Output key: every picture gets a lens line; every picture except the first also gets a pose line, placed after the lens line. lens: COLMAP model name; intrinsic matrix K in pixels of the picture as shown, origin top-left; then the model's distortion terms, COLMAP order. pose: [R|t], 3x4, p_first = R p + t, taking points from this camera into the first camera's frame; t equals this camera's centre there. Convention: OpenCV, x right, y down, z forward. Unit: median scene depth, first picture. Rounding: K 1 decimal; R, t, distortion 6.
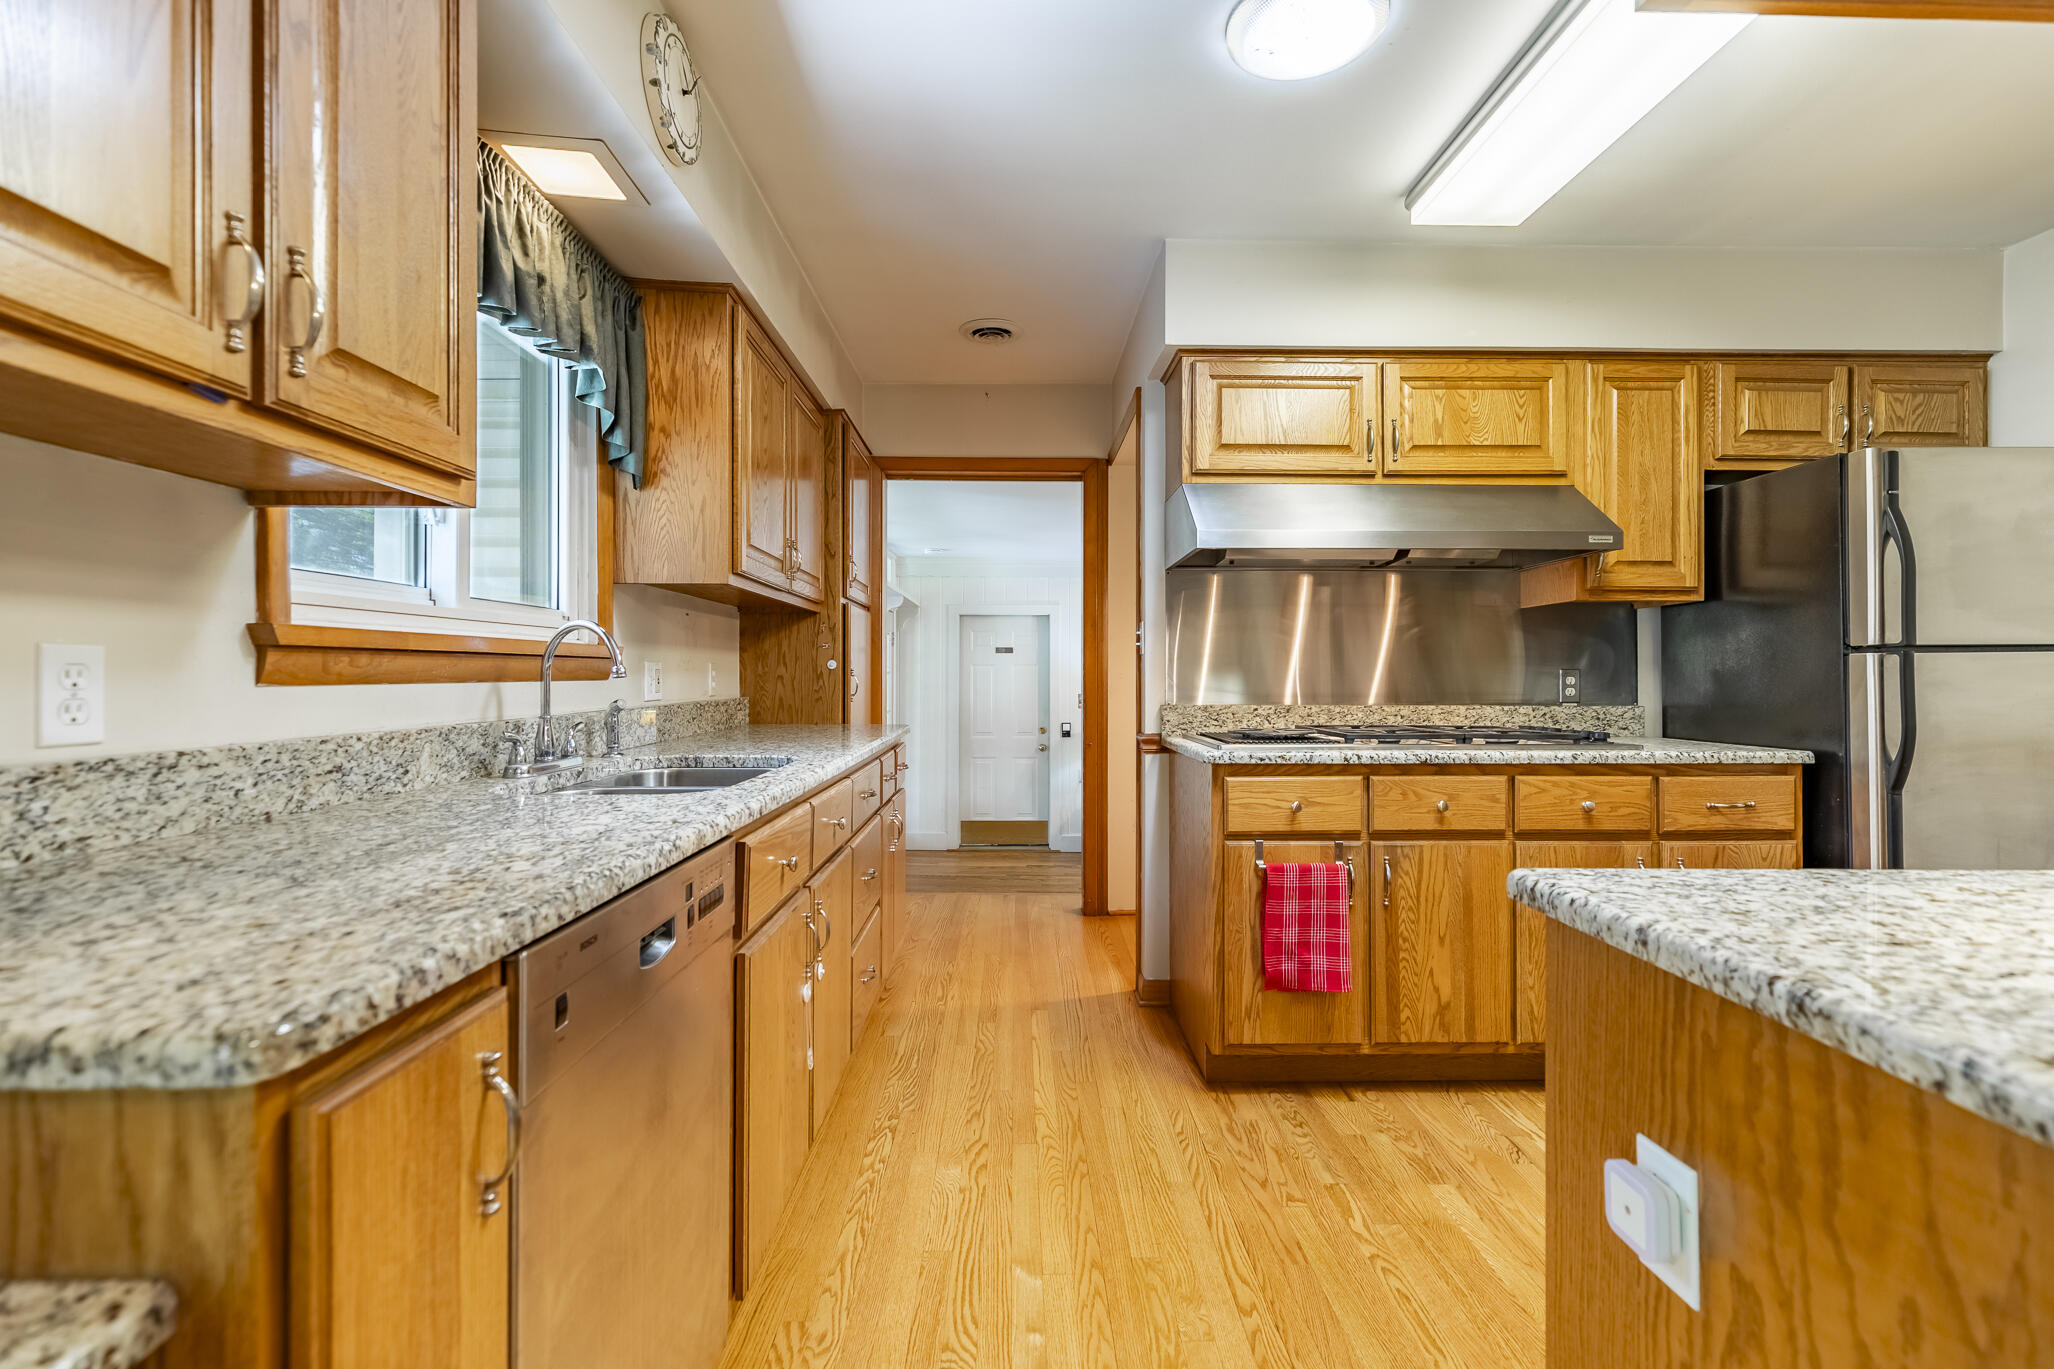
lens RADIAL K [[918.6, 0, 1027.4], [0, 918.6, 672.8], [0, 0, 1]] dist [0.004256, 0.000119]
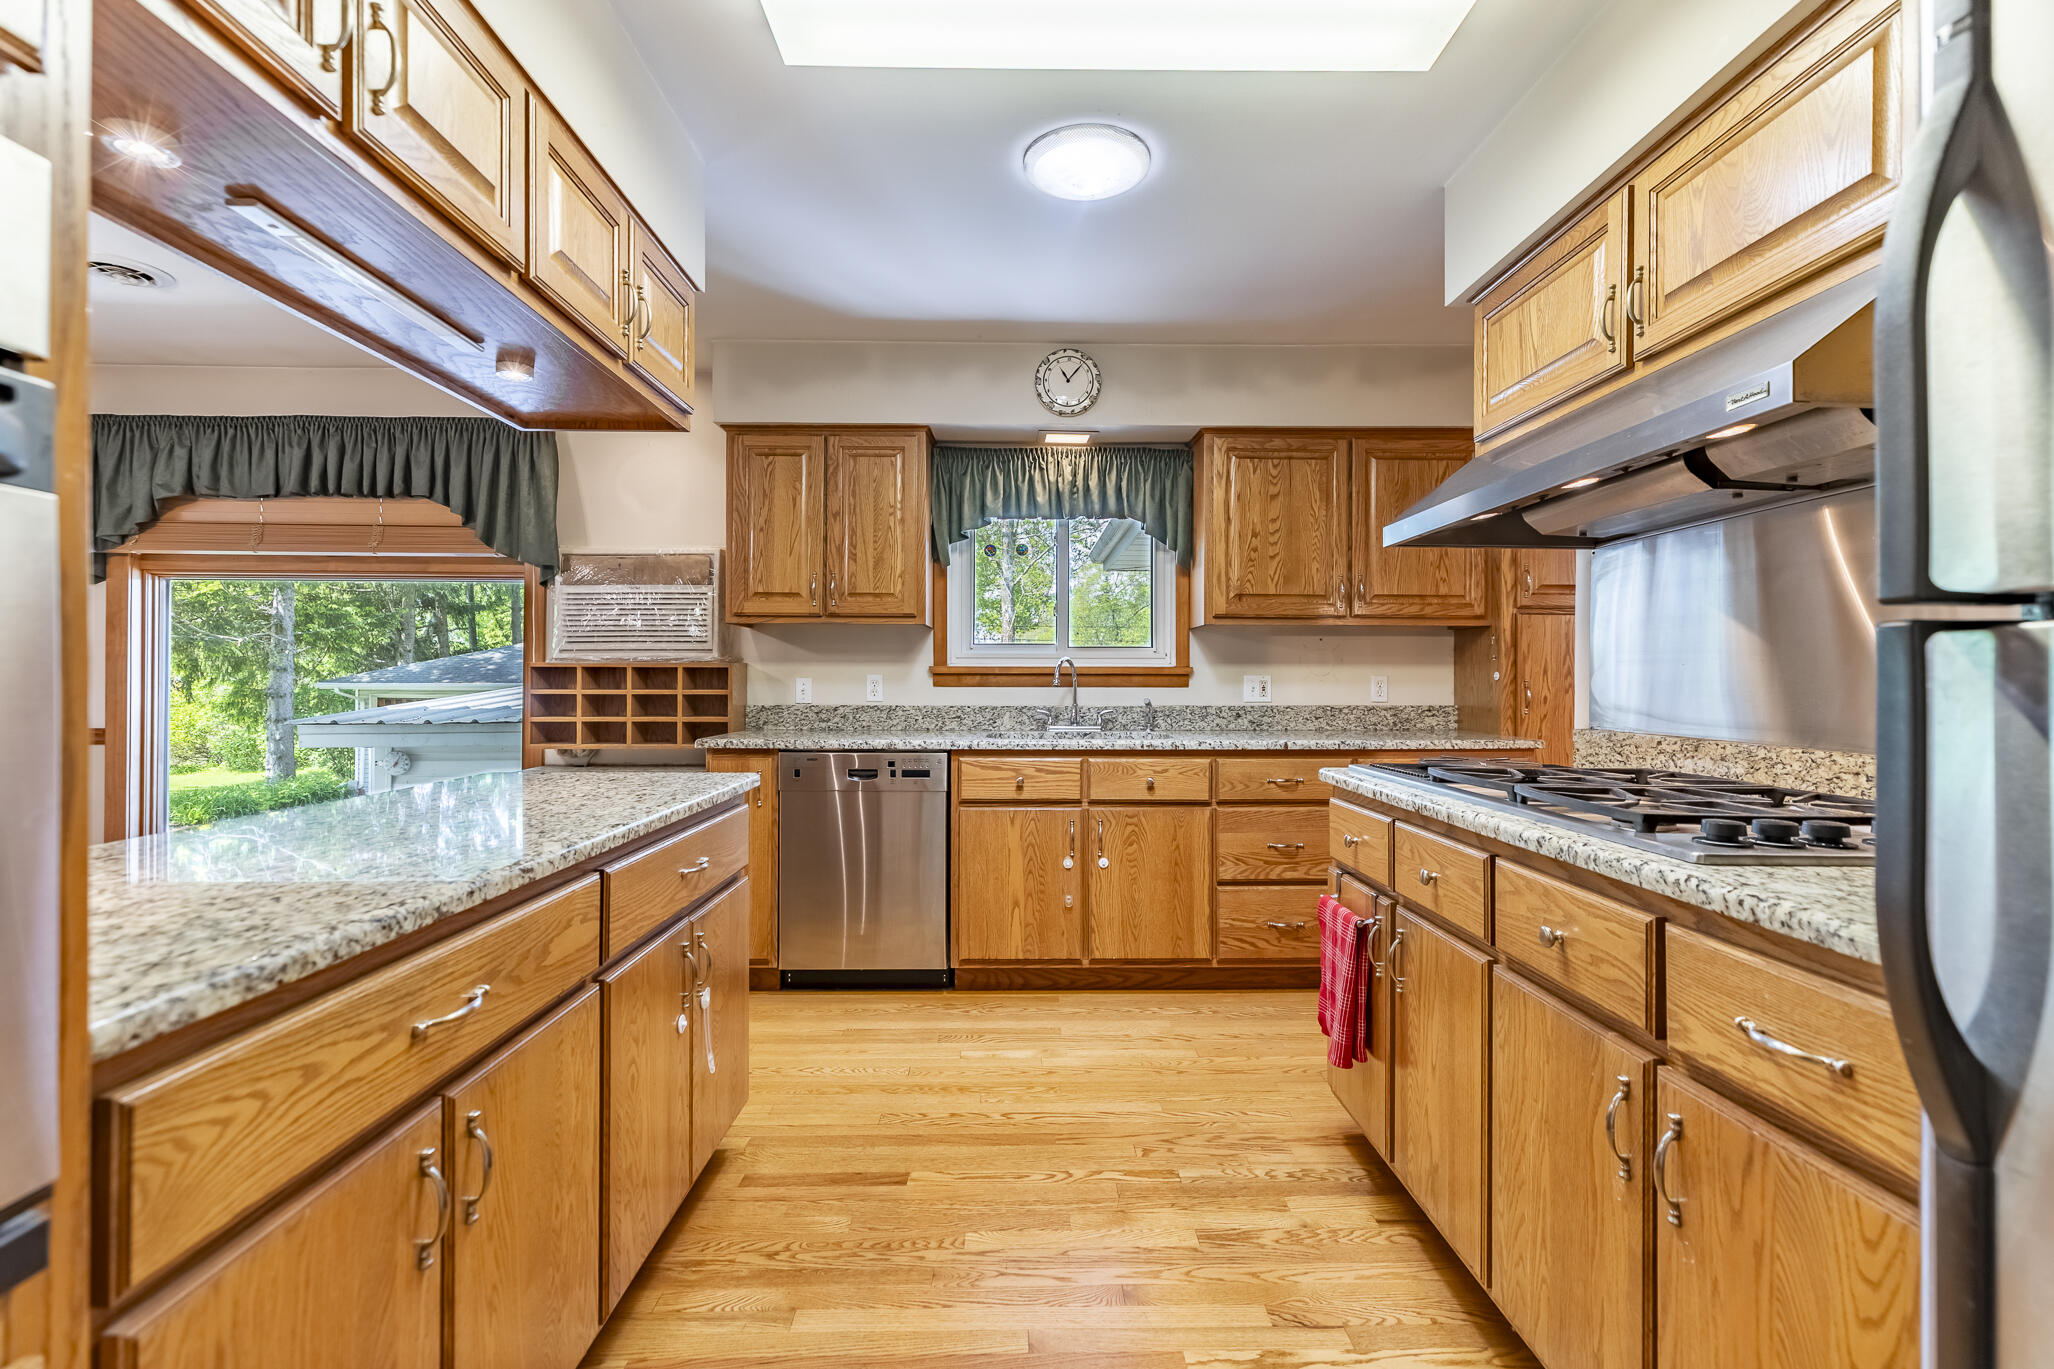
lens RADIAL K [[918.6, 0, 1036.4], [0, 918.6, 668.6], [0, 0, 1]] dist [0.004256, 0.000119]
pose [[0.002272, -0.011449, -0.999932, 1.113803], [-0.000595, 0.999934, -0.011450, -0.006171], [0.999997, 0.000621, 0.002265, 0.673362]]
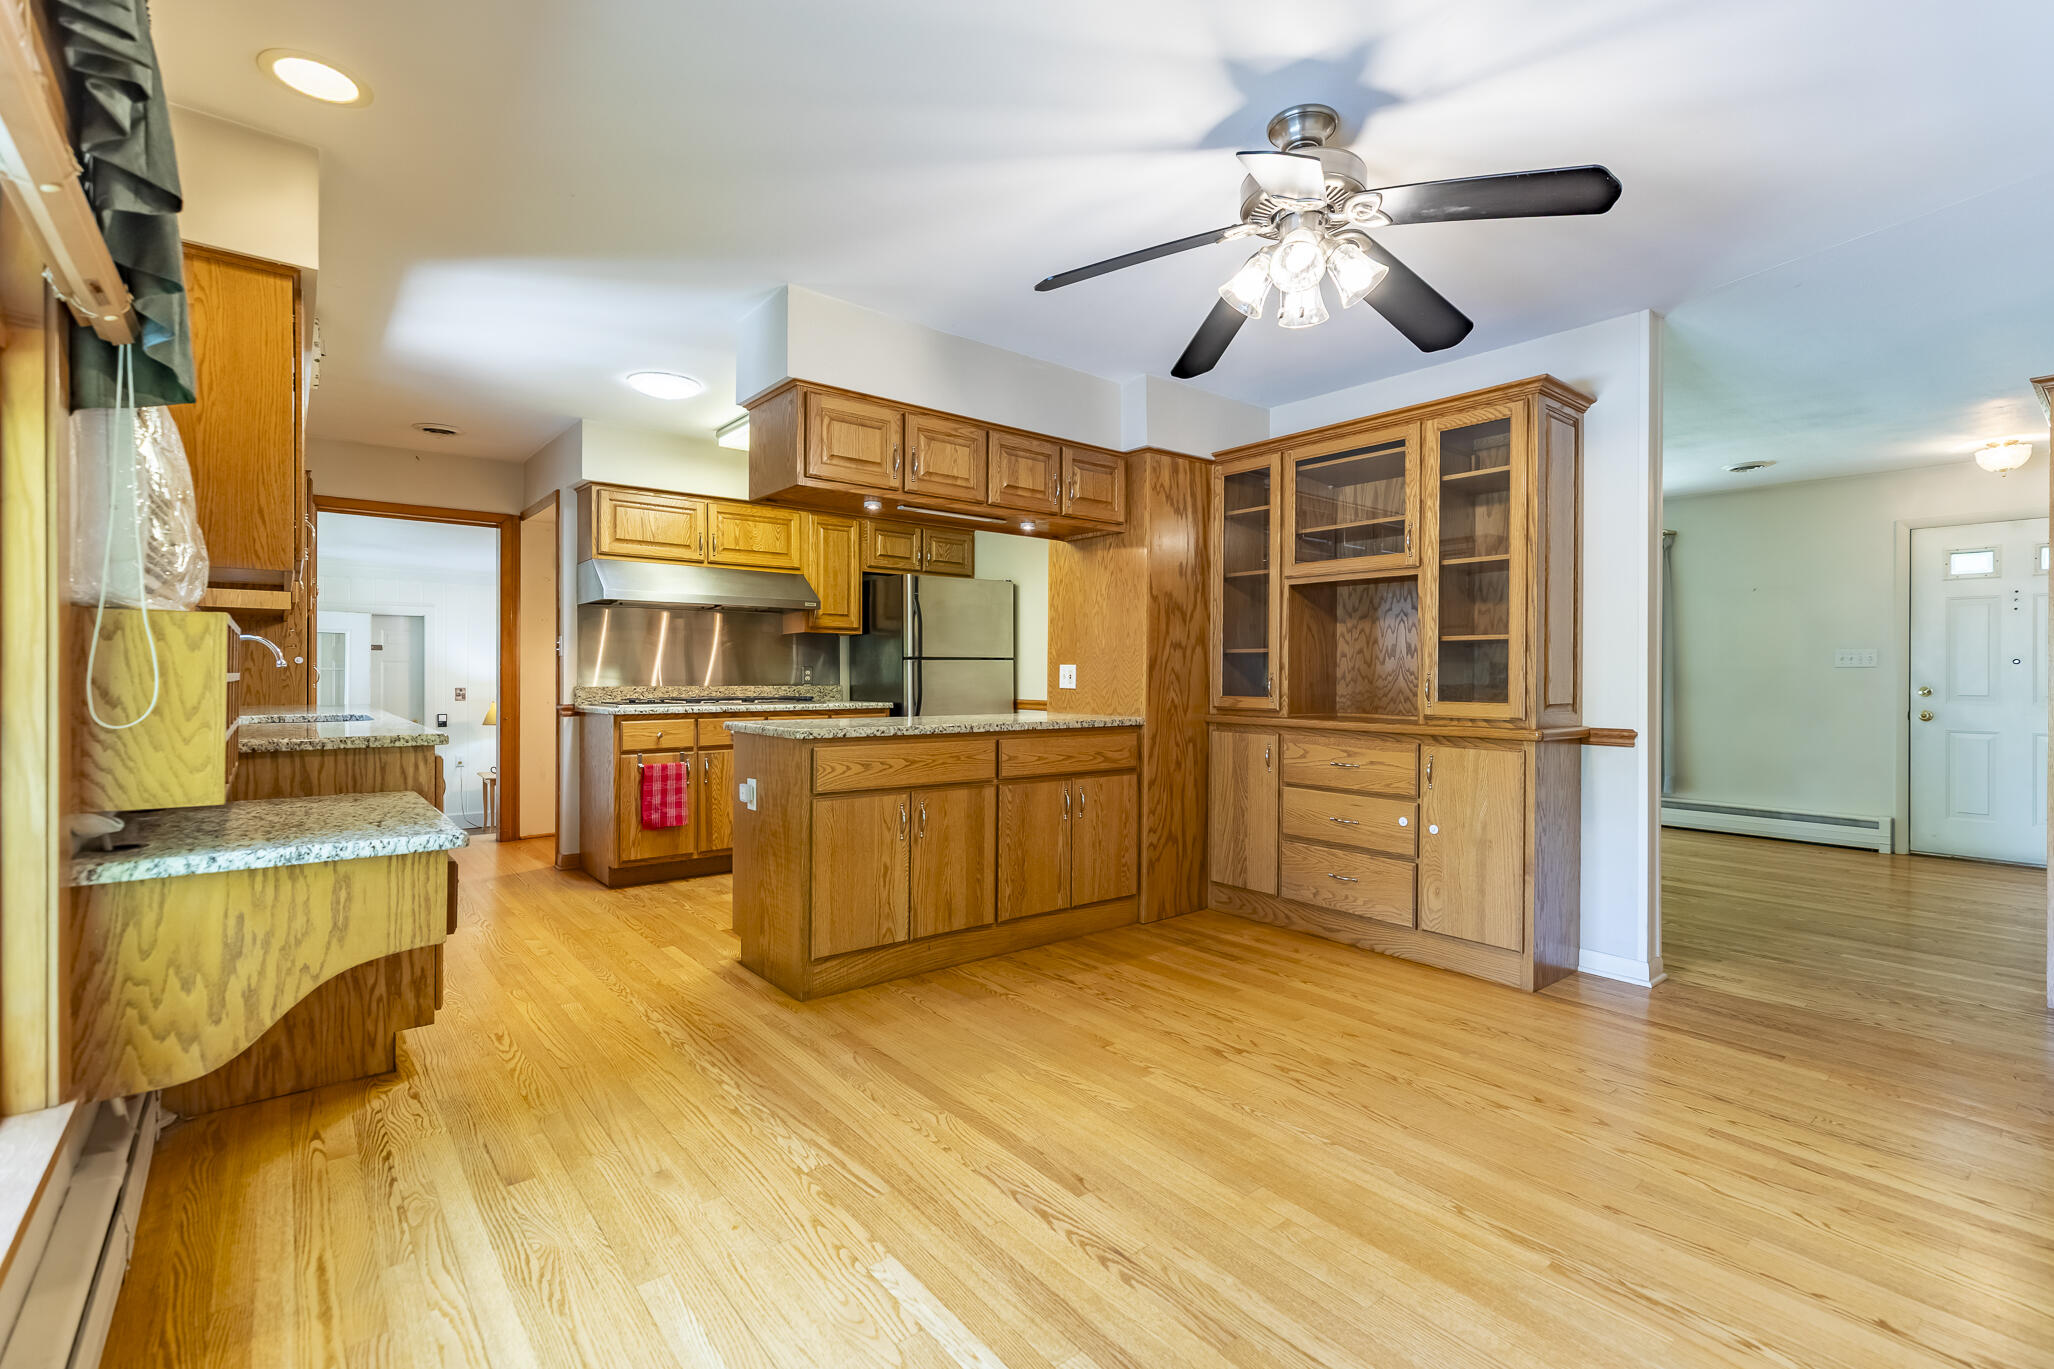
lens RADIAL K [[918.6, 0, 1036.1], [0, 918.6, 674.1], [0, 0, 1]] dist [0.004256, 0.000119]
pose [[0.781523, 0.000605, 0.623876, -0.292989], [-0.002600, 0.999994, 0.002288, 0.008115], [-0.623871, -0.003410, 0.781520, -0.997259]]
